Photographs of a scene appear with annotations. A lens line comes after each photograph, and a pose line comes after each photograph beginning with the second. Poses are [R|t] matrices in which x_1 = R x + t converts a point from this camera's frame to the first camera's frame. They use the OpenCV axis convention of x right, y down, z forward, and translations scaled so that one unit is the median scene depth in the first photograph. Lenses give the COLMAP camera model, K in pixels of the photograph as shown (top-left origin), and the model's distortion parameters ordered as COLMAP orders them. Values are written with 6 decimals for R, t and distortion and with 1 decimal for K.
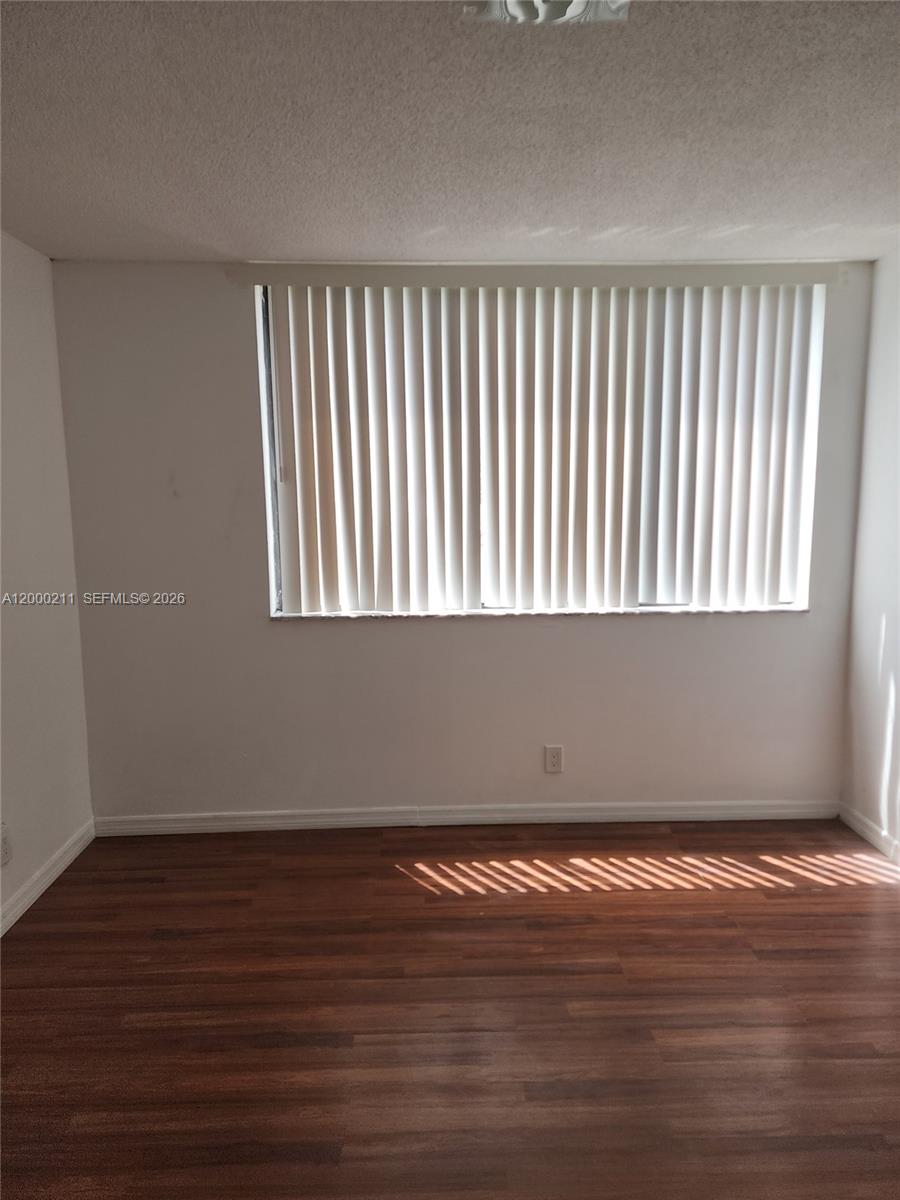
lens RADIAL K [[807.4, 0, 432.6], [0, 807.4, 614.6], [0, 0, 1]] dist [0.023342, -0.023464]
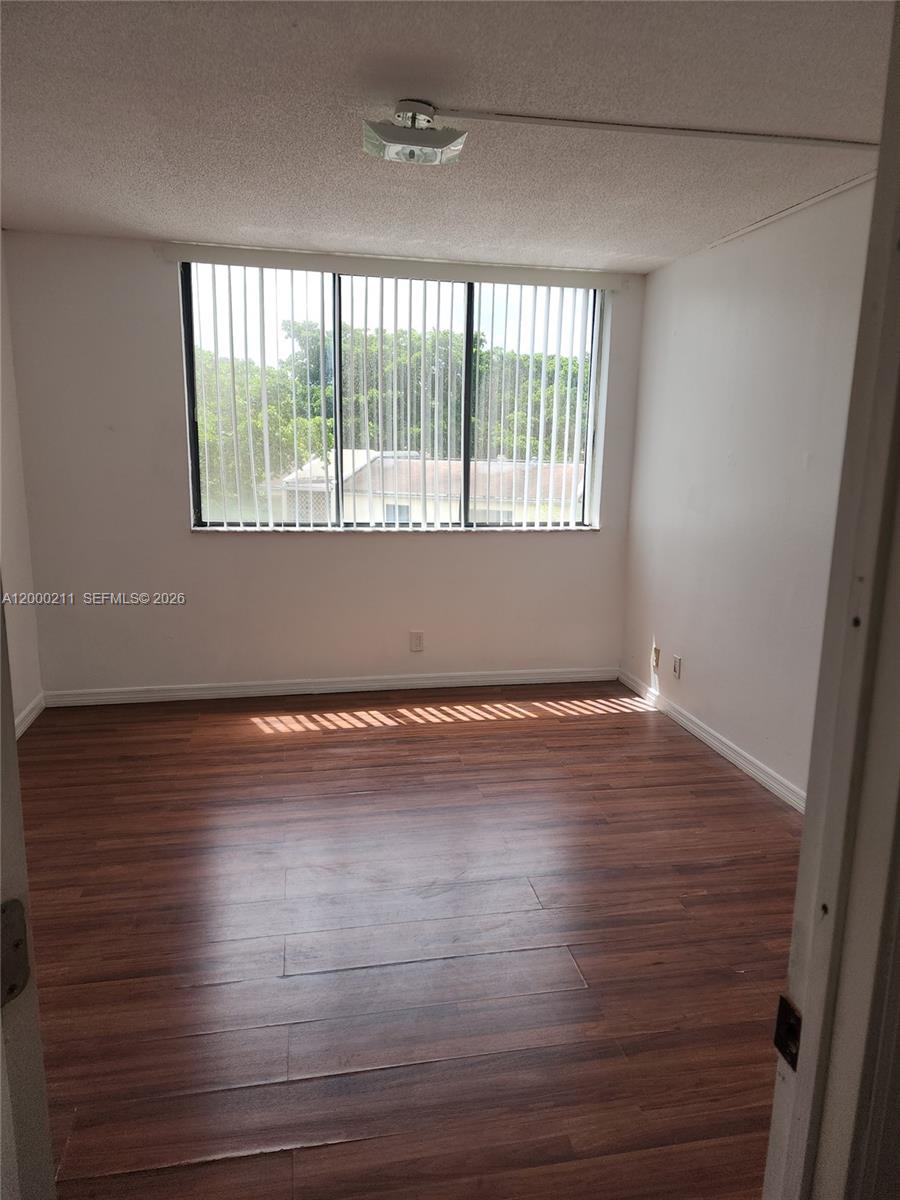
lens RADIAL K [[807.4, 0, 456.3], [0, 807.4, 603.8], [0, 0, 1]] dist [0.023342, -0.023464]
pose [[0.981077, -0.005342, 0.193545, -0.054976], [-0.004446, 0.998734, 0.050105, 0.068454], [-0.193568, -0.050017, 0.979811, -0.397718]]
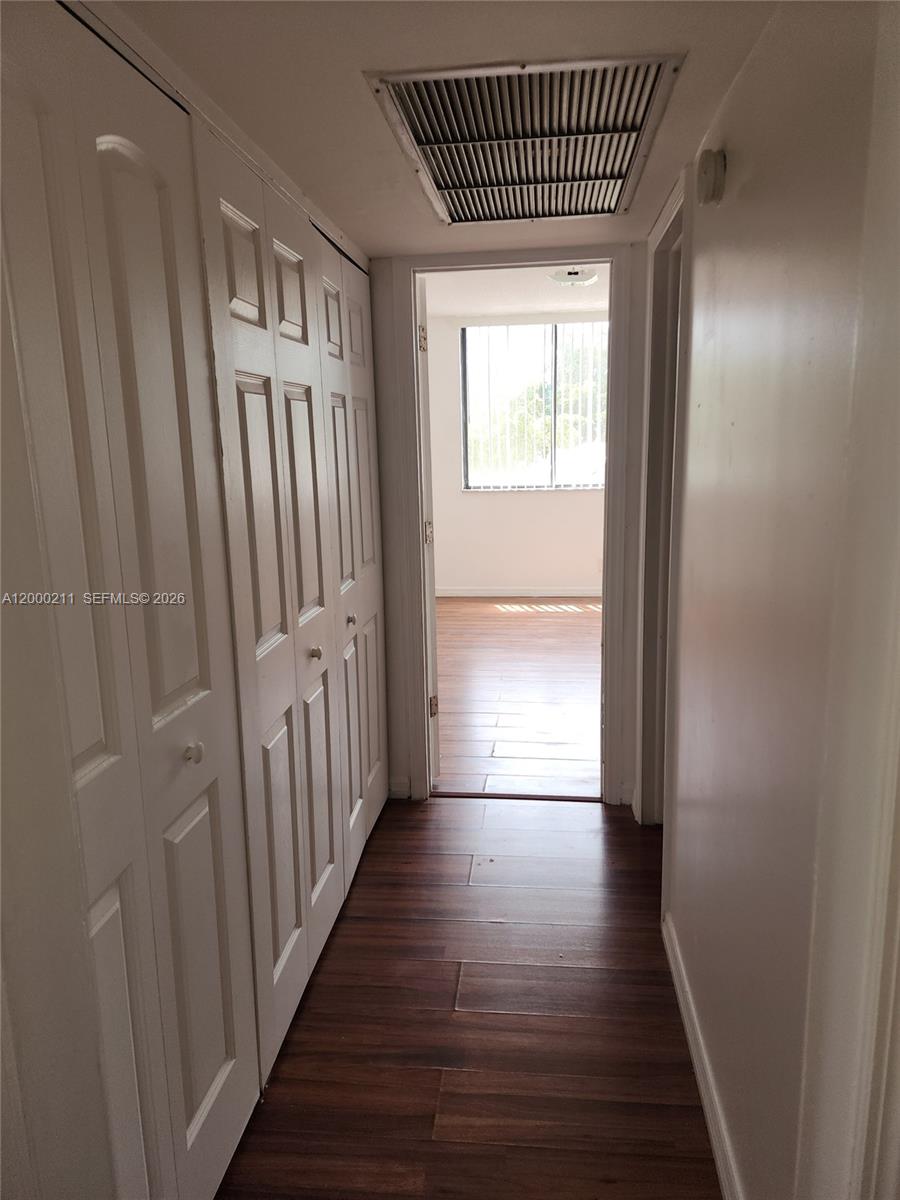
lens RADIAL K [[807.4, 0, 453.7], [0, 807.4, 605.5], [0, 0, 1]] dist [0.023342, -0.023464]
pose [[0.992423, 0.019696, -0.121282, 0.035786], [-0.012311, 0.998041, 0.061348, 0.211454], [0.122253, -0.059390, 0.990720, -1.303733]]
